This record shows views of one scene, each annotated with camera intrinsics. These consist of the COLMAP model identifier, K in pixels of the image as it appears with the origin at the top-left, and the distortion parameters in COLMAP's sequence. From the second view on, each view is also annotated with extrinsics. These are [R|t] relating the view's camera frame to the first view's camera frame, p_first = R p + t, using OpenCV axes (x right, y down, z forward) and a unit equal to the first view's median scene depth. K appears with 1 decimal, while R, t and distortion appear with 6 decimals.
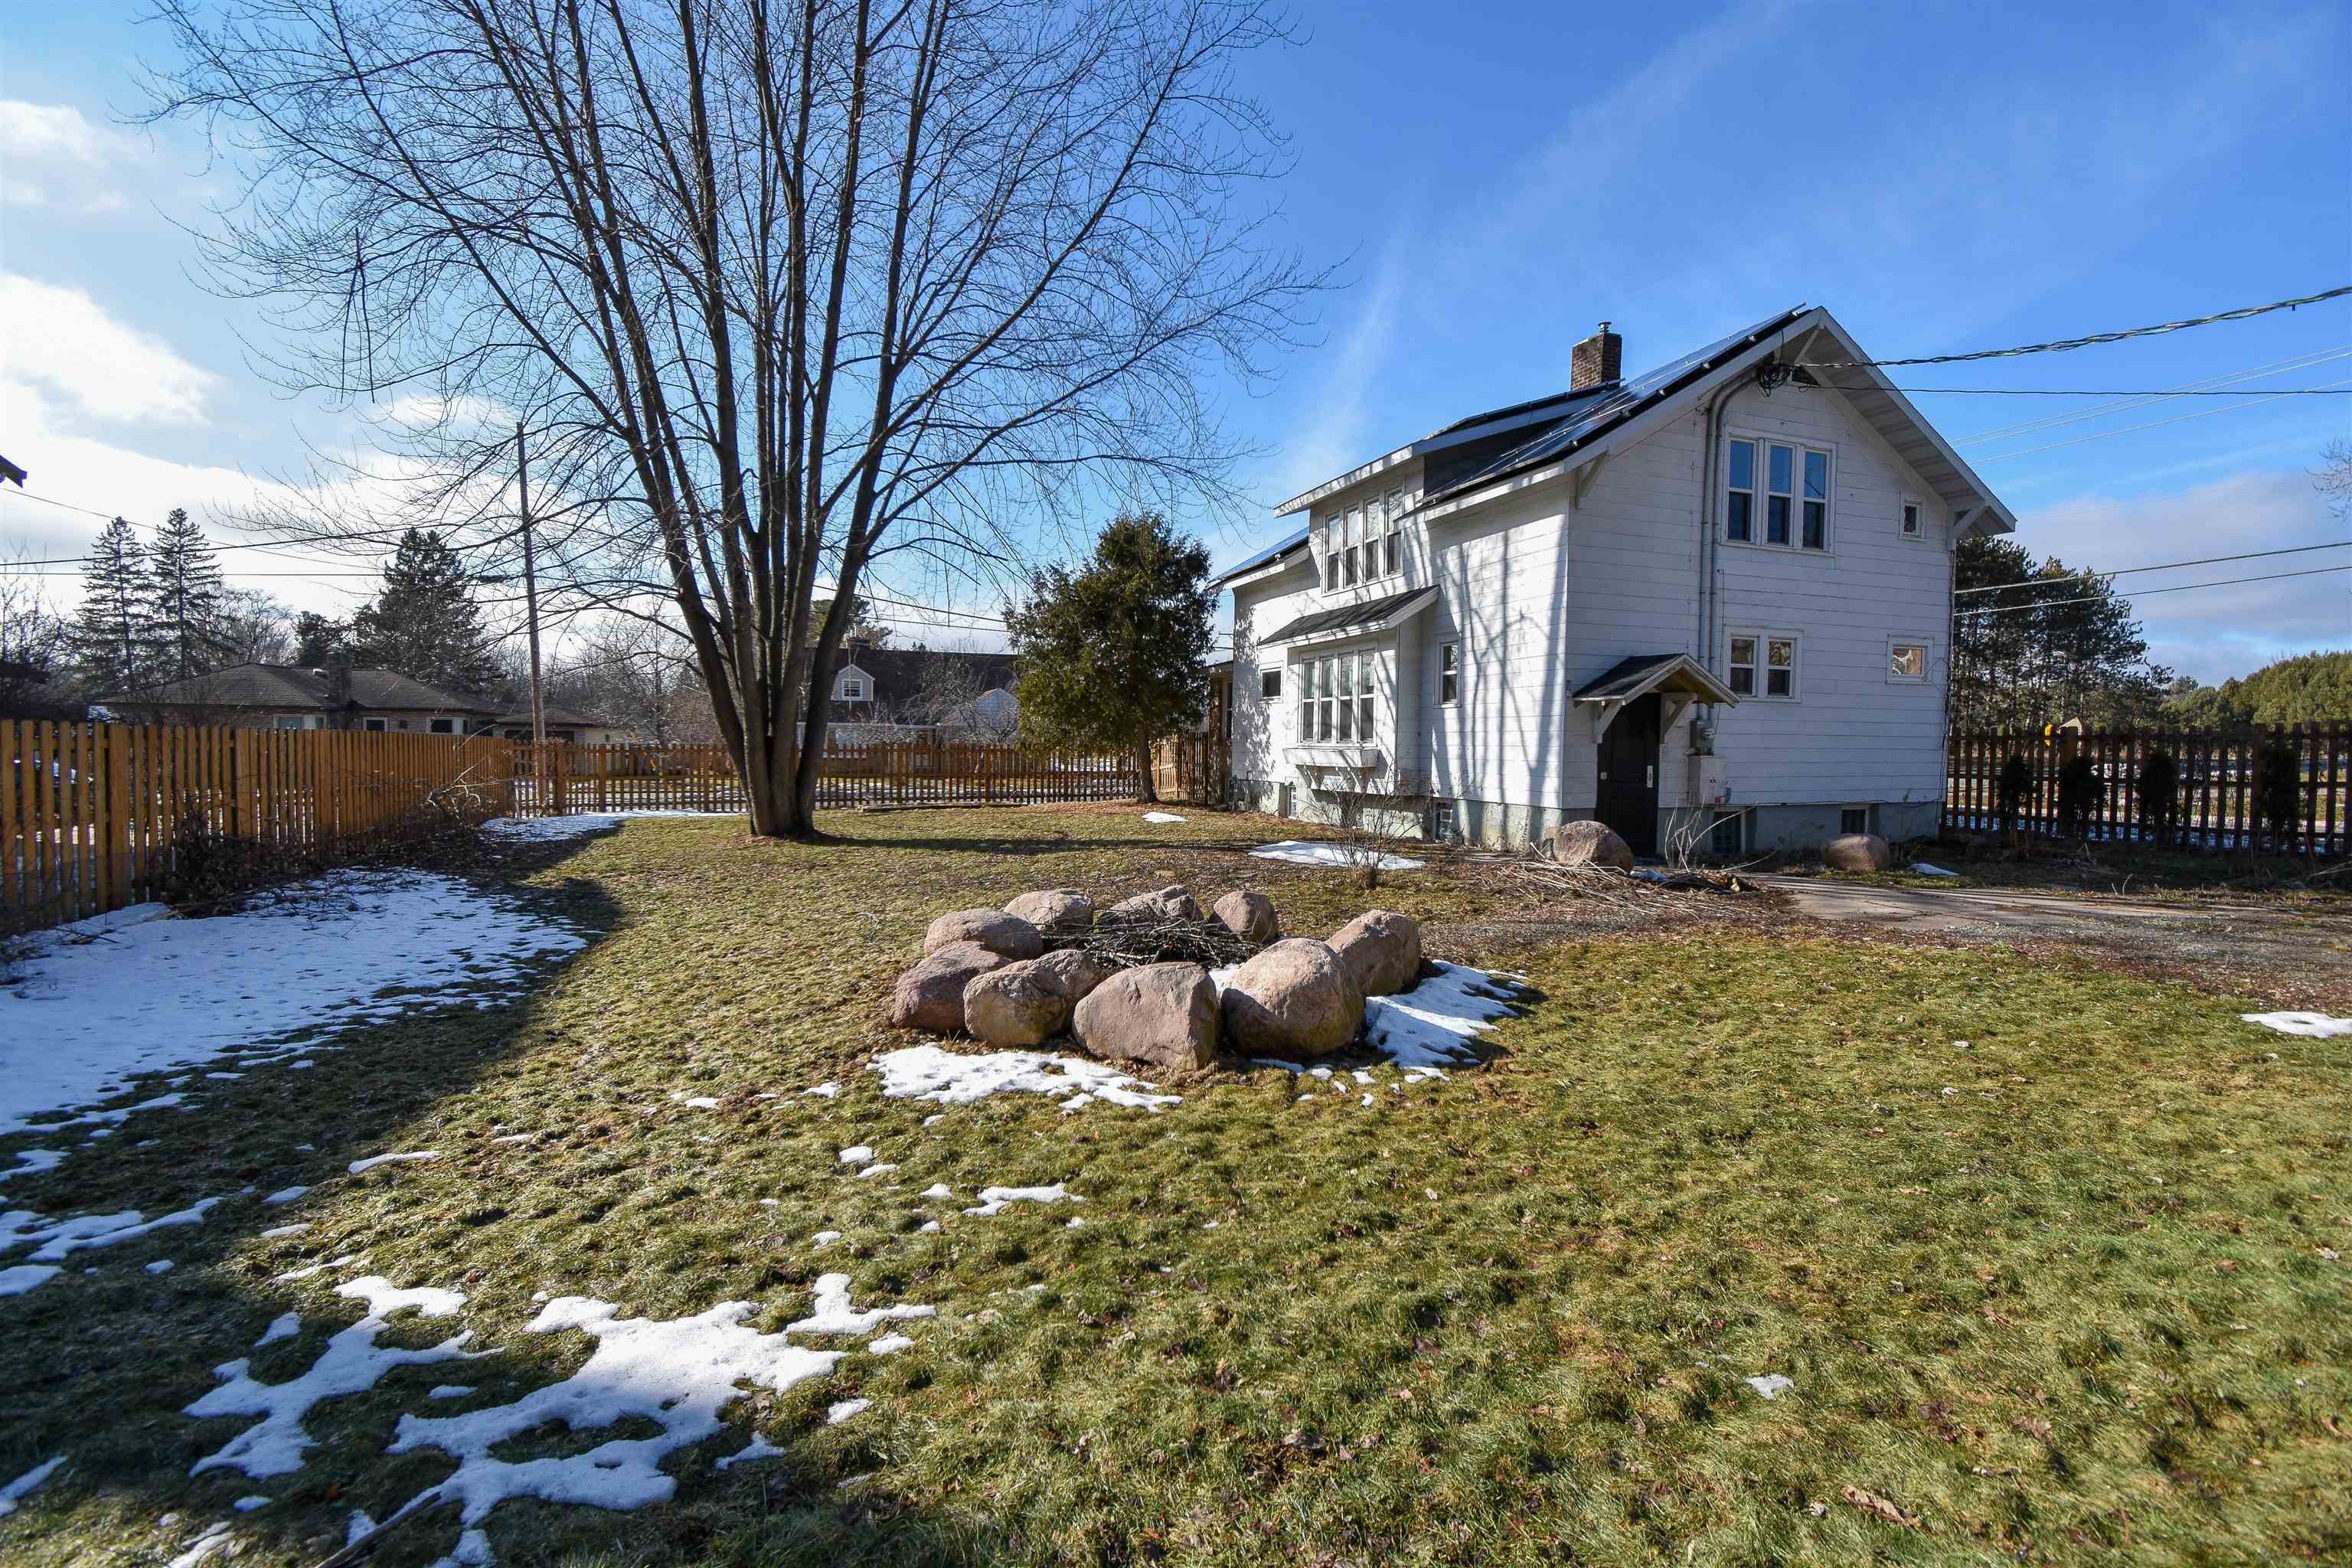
lens RADIAL K [[1035.6, 0, 1182.8], [0, 1035.6, 779.3], [0, 0, 1]] dist [0.019465, -0.024577]
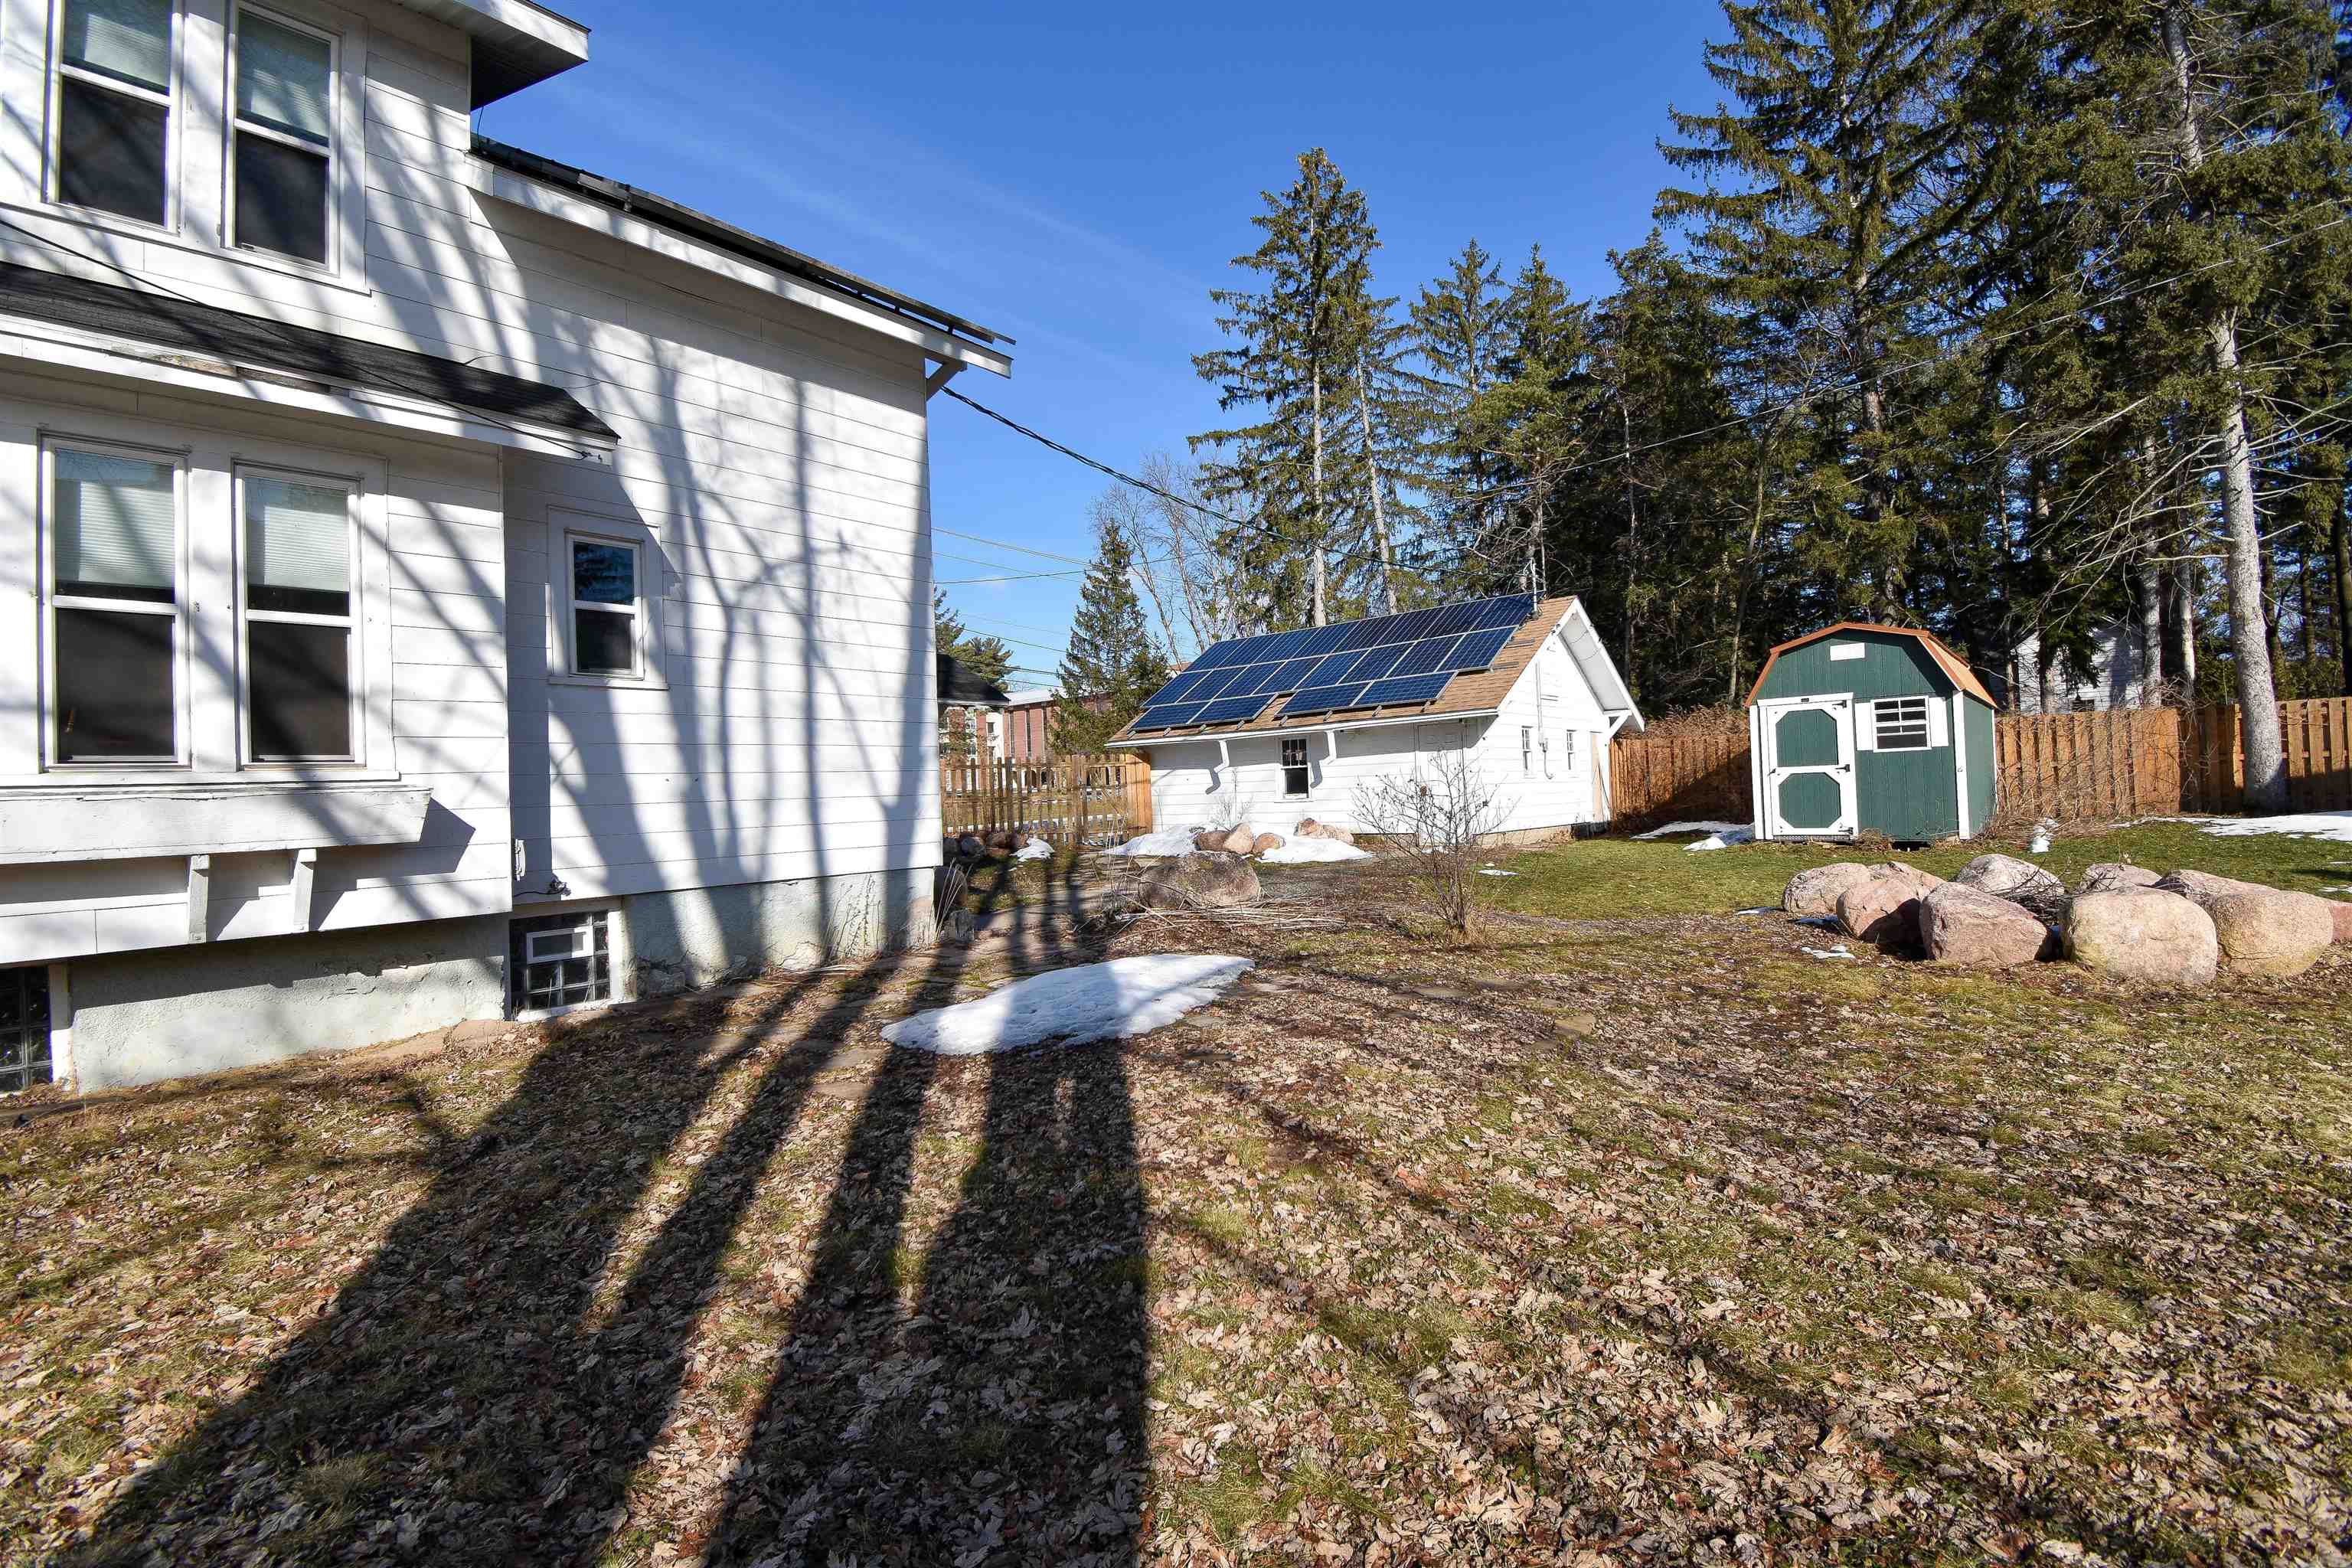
lens RADIAL K [[1035.6, 0, 1182.8], [0, 1035.6, 779.3], [0, 0, 1]] dist [0.019465, -0.024577]
pose [[-0.476367, 0.026107, 0.878859, -0.232751], [0.069021, 0.997585, 0.007777, -0.016857], [-0.876533, 0.064364, -0.477019, 0.977750]]
